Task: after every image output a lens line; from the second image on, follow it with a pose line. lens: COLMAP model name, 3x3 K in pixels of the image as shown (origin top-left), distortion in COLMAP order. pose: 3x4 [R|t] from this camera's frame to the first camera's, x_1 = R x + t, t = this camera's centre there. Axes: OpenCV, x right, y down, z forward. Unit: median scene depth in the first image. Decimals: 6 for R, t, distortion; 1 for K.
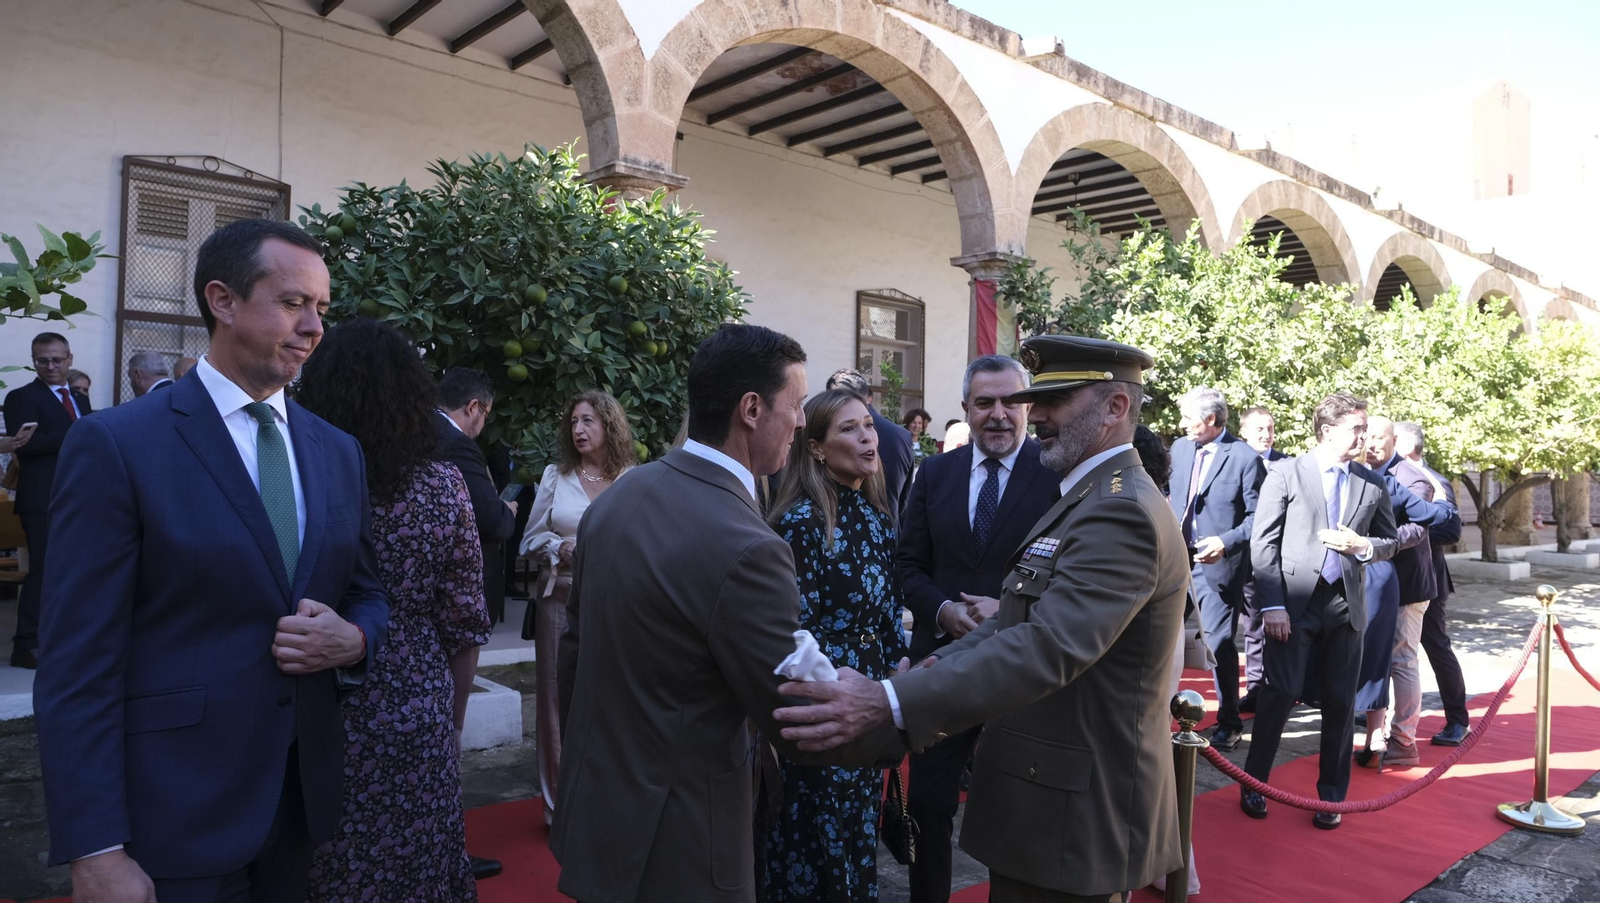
lens RADIAL K [[1092.5, 0, 803.6], [0, 1092.5, 452.8], [0, 0, 1]] dist [-0.025861, 0.010394]
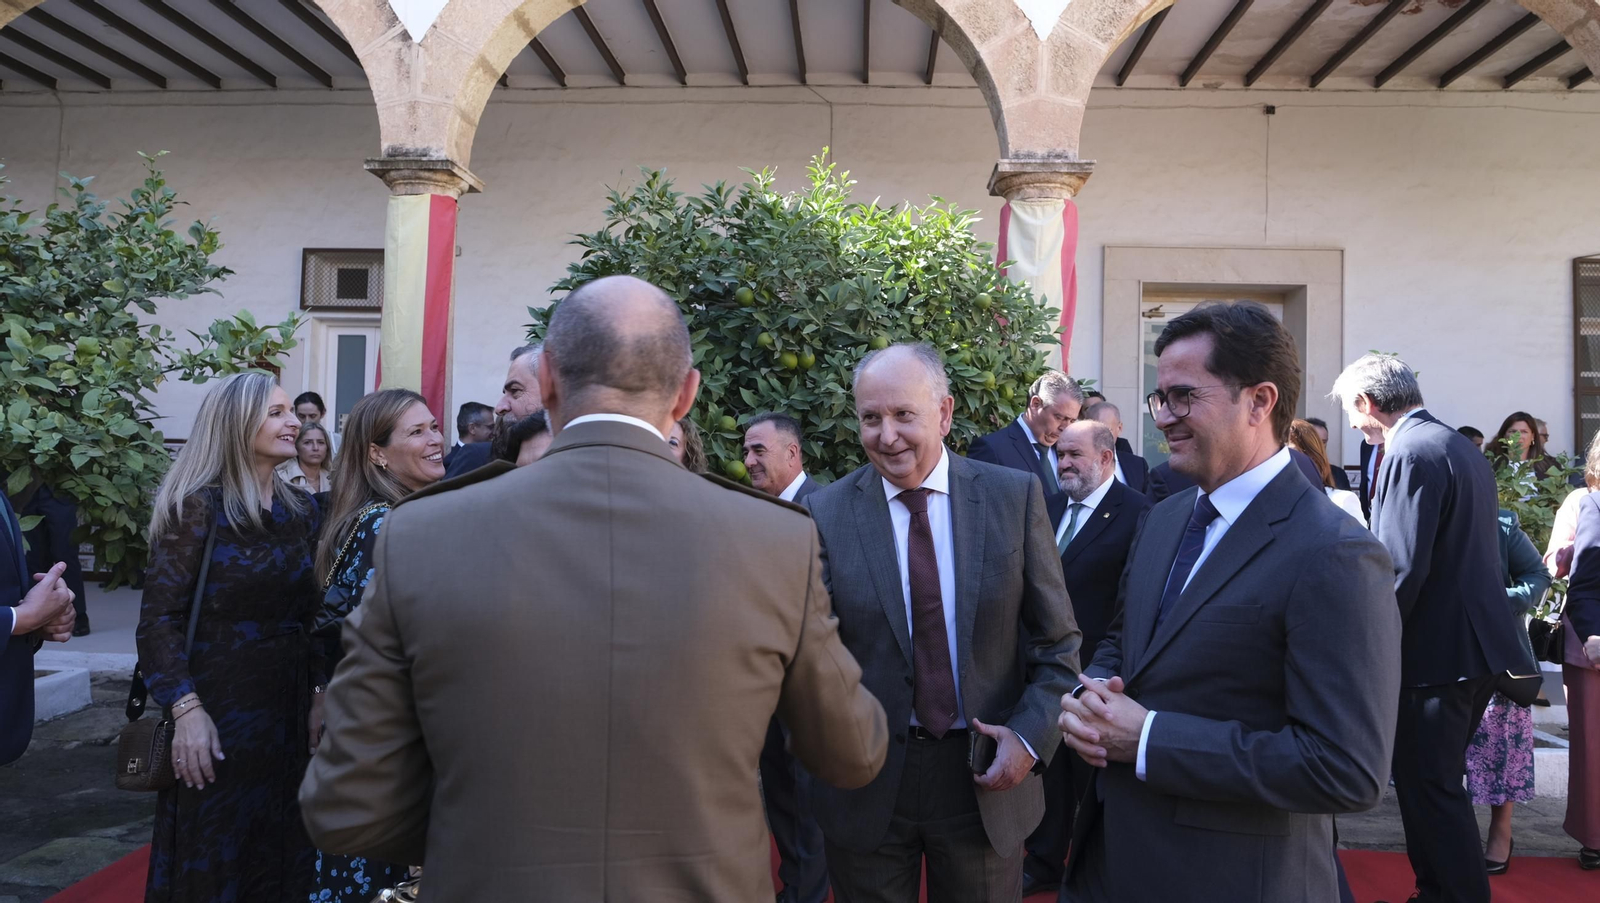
lens RADIAL K [[1092.5, 0, 803.6], [0, 1092.5, 452.8], [0, 0, 1]] dist [-0.025861, 0.010394]
pose [[0.708241, -0.029433, -0.705357, 0.335747], [0.003412, 0.999262, -0.038271, 0.011329], [0.705963, 0.024698, 0.707818, 0.235732]]
